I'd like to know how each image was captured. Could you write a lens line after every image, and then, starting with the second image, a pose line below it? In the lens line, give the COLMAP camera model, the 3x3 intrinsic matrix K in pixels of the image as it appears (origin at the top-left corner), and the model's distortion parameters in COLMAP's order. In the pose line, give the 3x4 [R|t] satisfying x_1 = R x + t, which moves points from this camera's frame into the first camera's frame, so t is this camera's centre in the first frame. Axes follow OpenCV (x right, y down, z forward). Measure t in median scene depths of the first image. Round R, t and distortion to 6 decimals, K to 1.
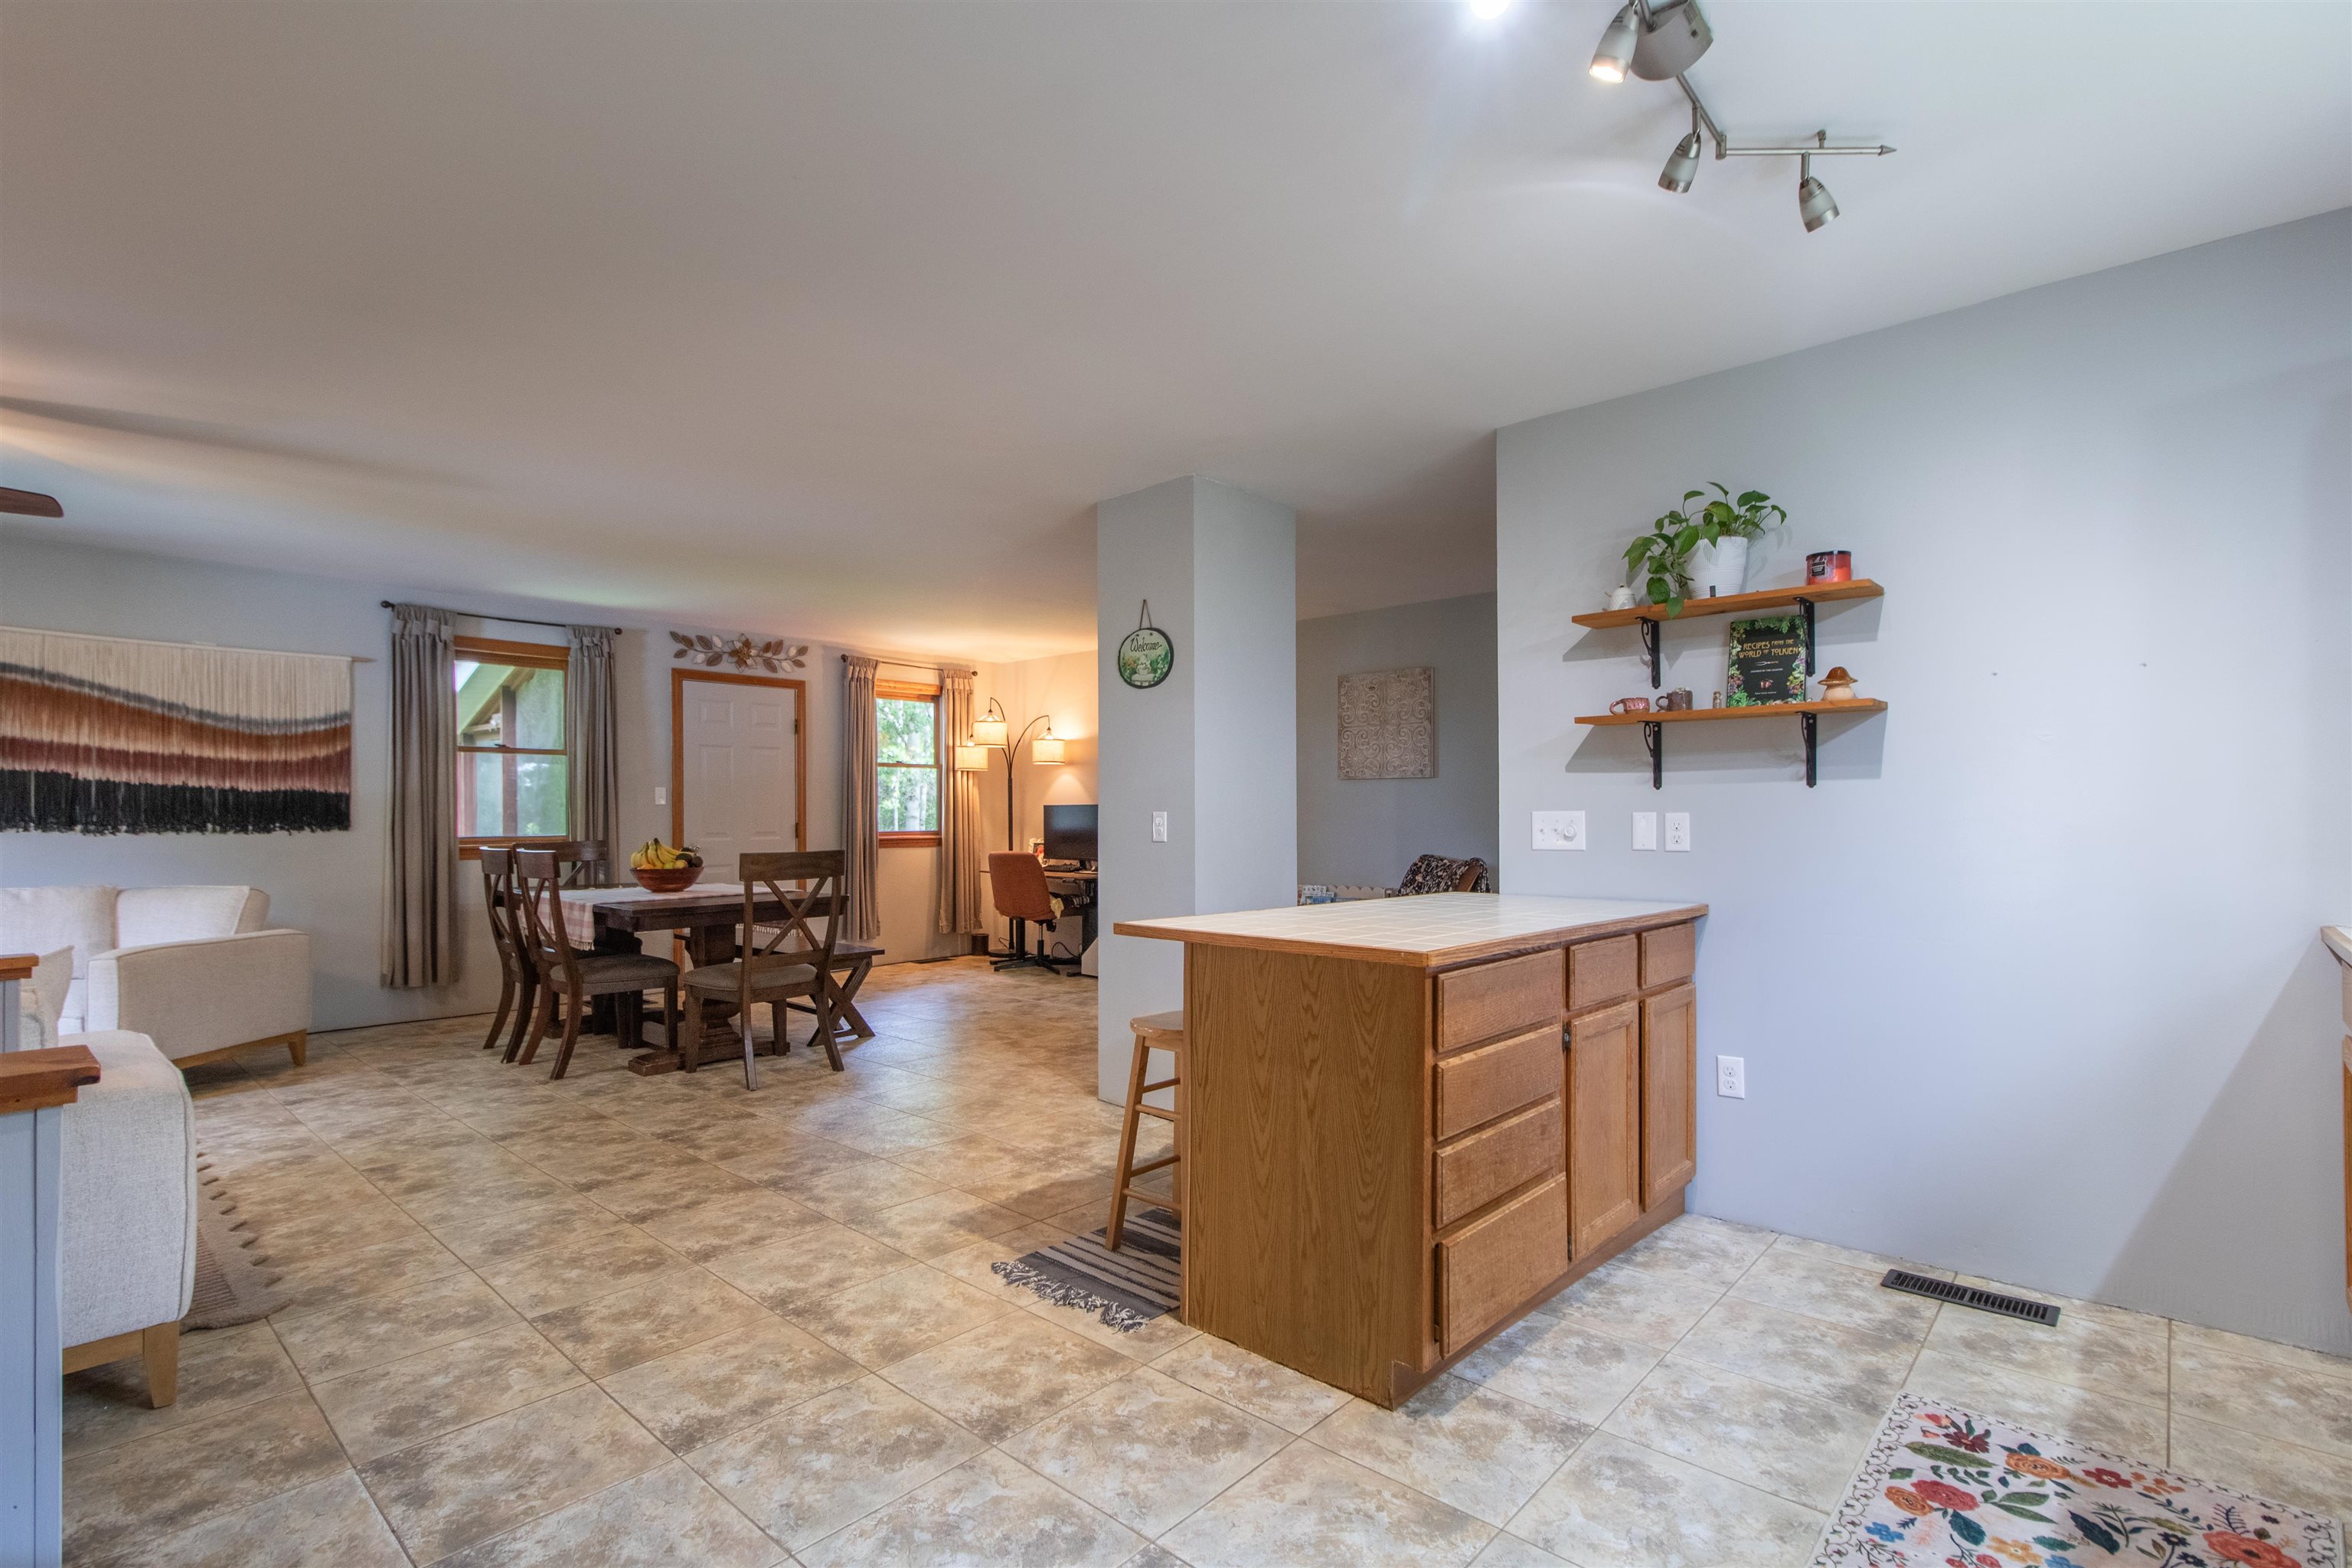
lens RADIAL K [[1096.6, 0, 1190.8], [0, 1096.6, 796.8], [0, 0, 1]] dist [-0.004932, 0.000607]
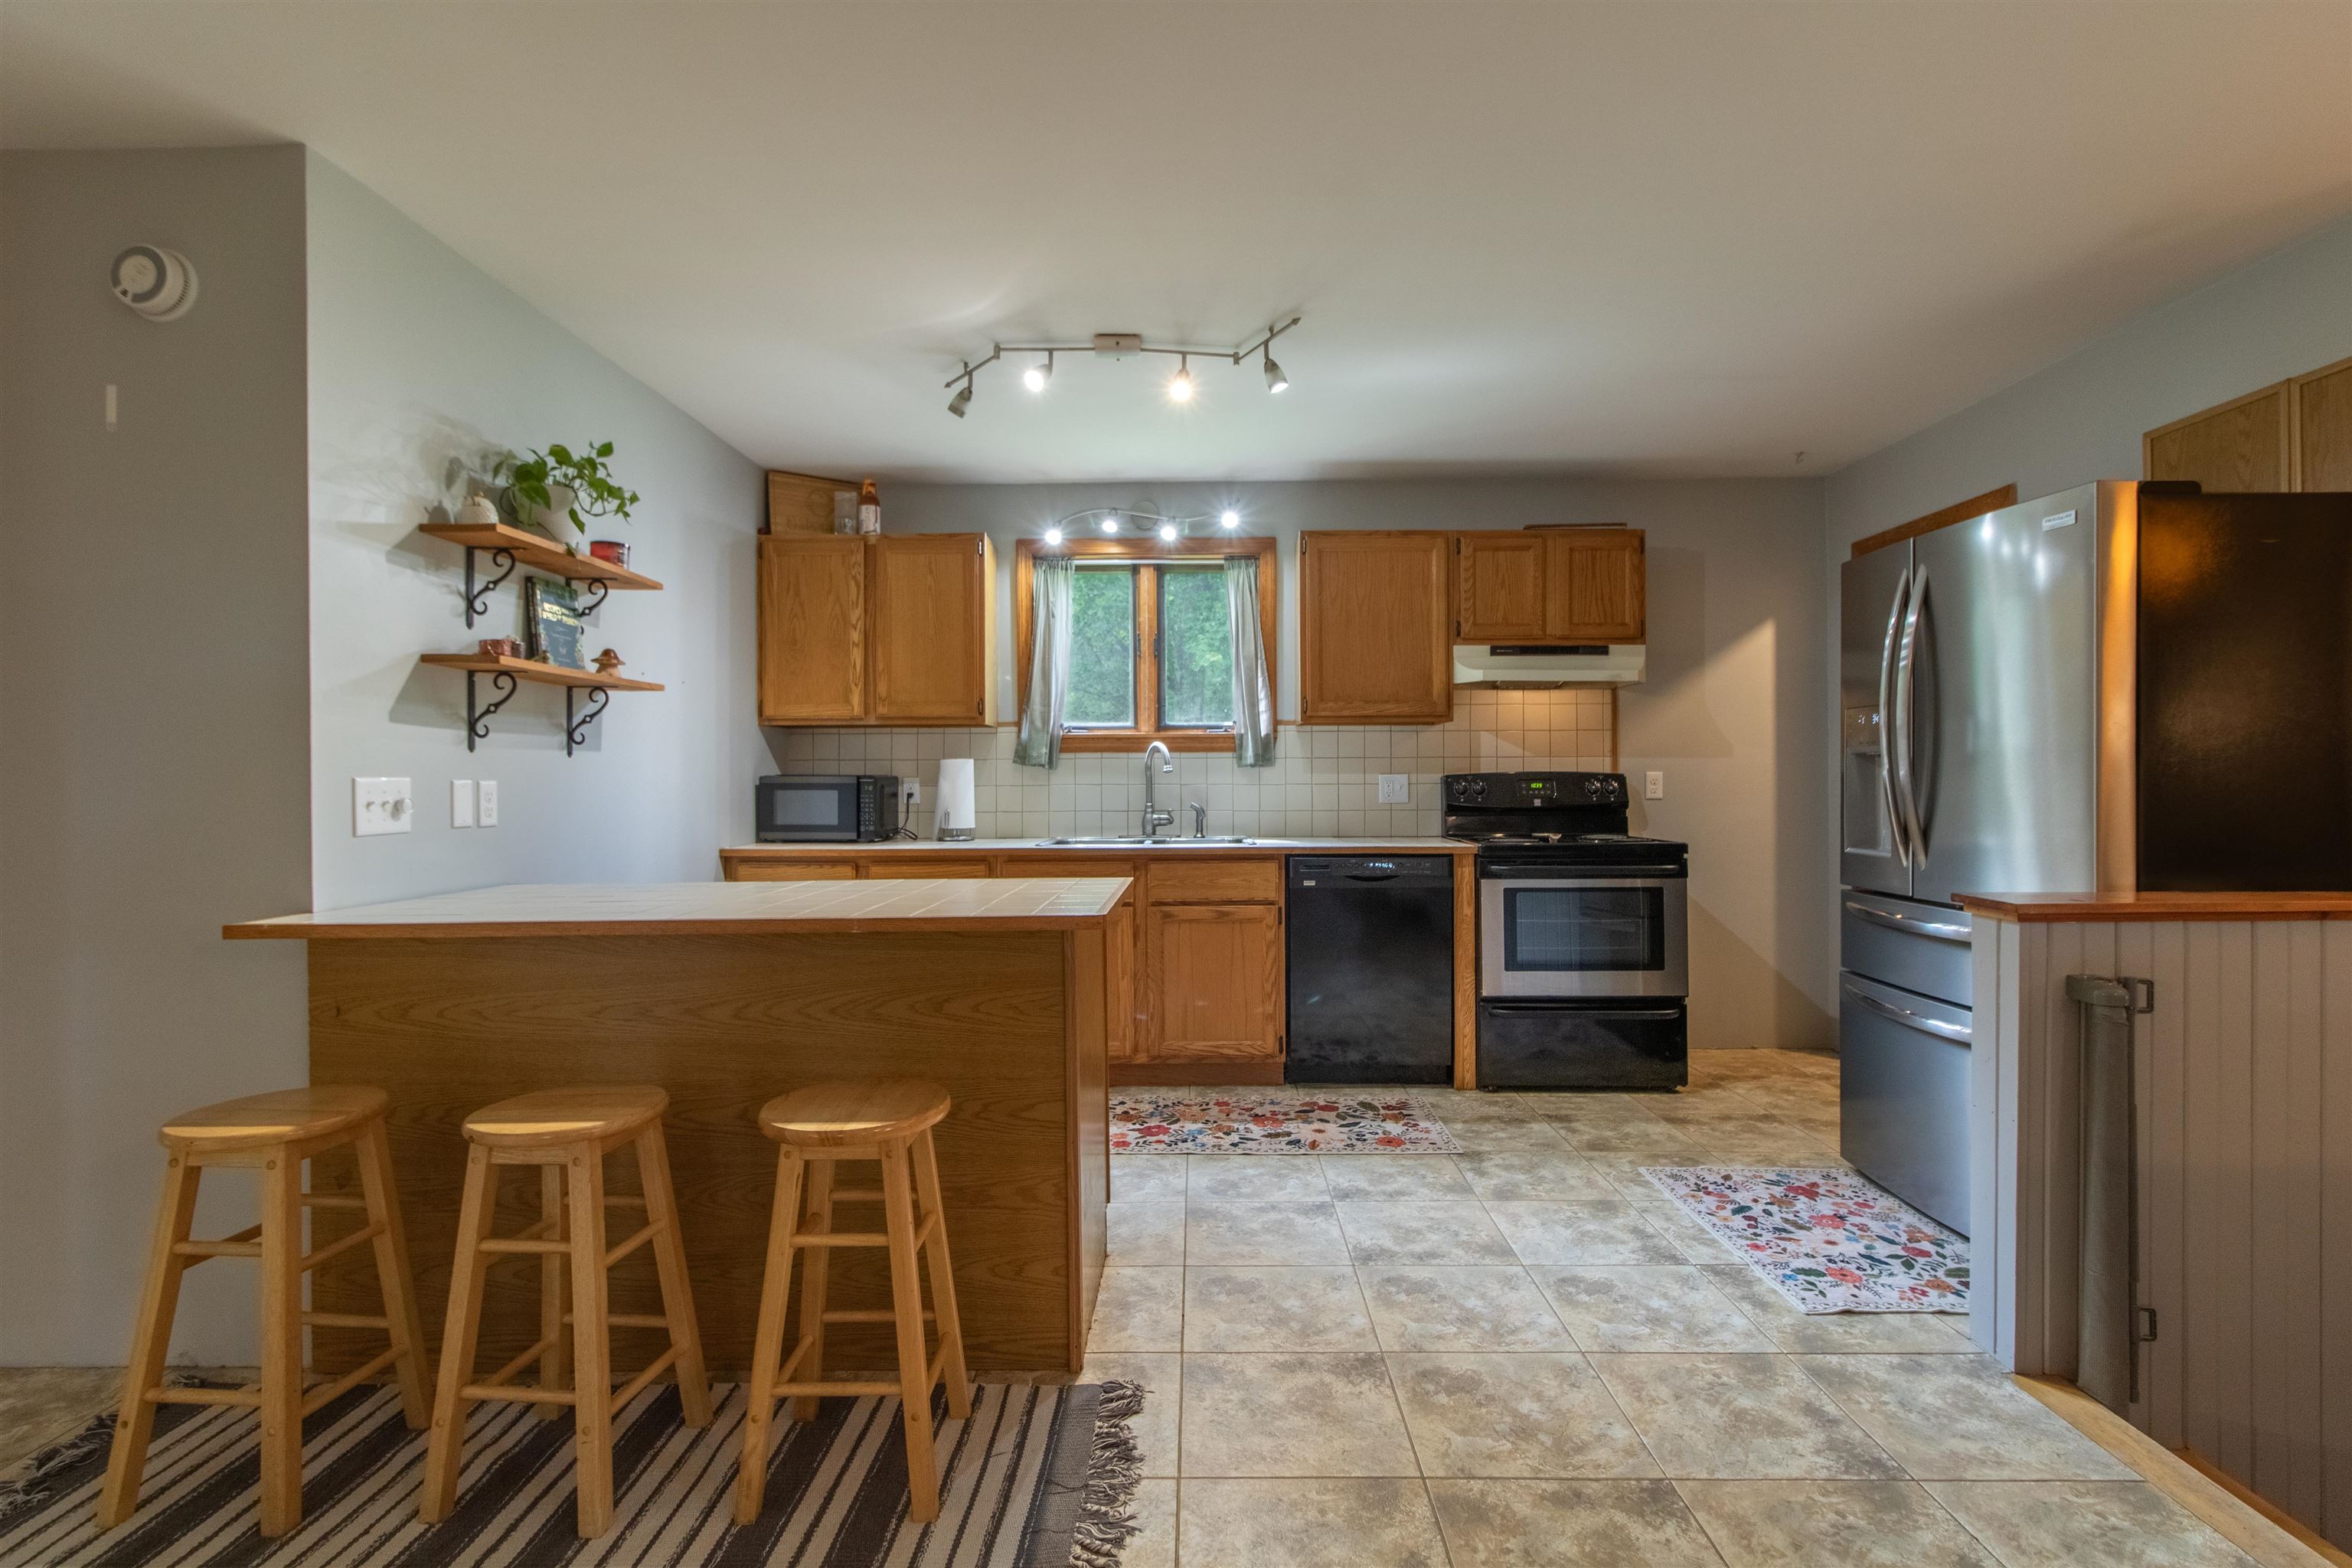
lens RADIAL K [[1096.6, 0, 1180.6], [0, 1096.6, 784.8], [0, 0, 1]] dist [-0.004932, 0.000607]
pose [[-0.643529, 0.004941, 0.765406, -0.782238], [0.001605, 0.999986, -0.005106, 0.032859], [-0.765420, -0.002058, -0.643528, 1.638707]]
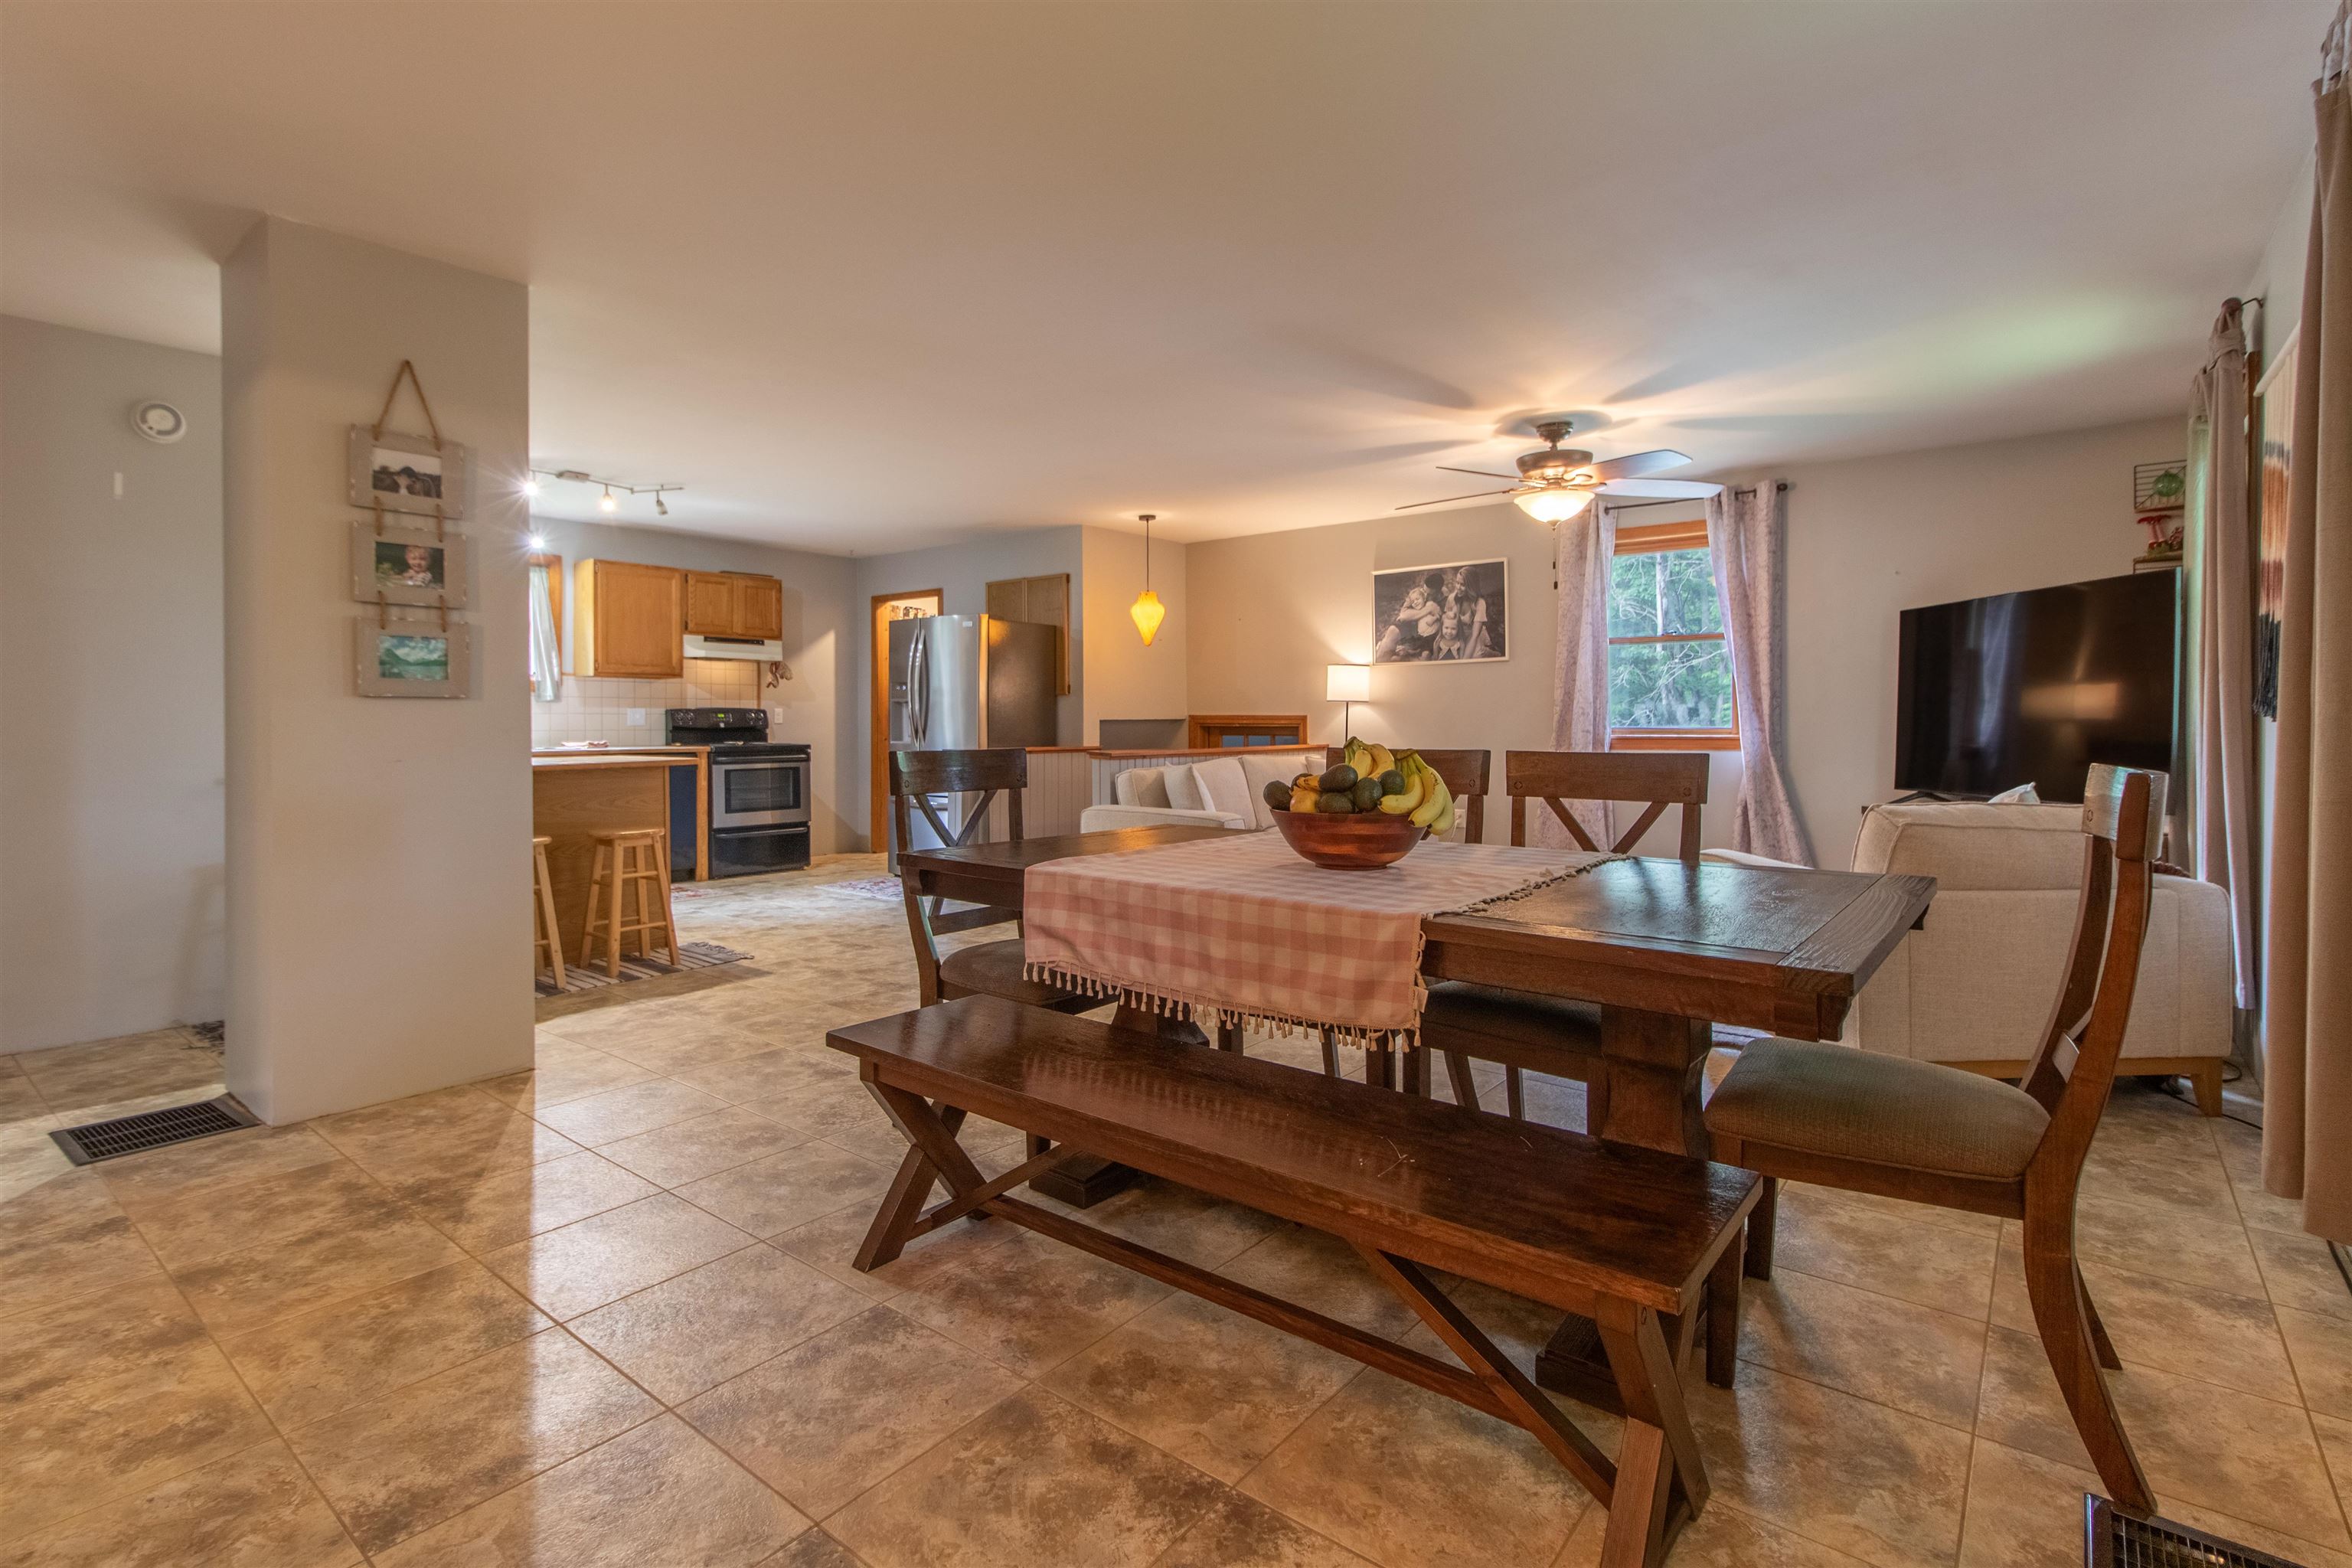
lens RADIAL K [[1096.6, 0, 1158.4], [0, 1096.6, 724.6], [0, 0, 1]] dist [-0.004932, 0.000607]
pose [[-0.999279, 0.006424, -0.037417, -0.944434], [0.006406, 0.999979, 0.000602, 0.061983], [0.037420, 0.000362, -0.999300, 3.419768]]
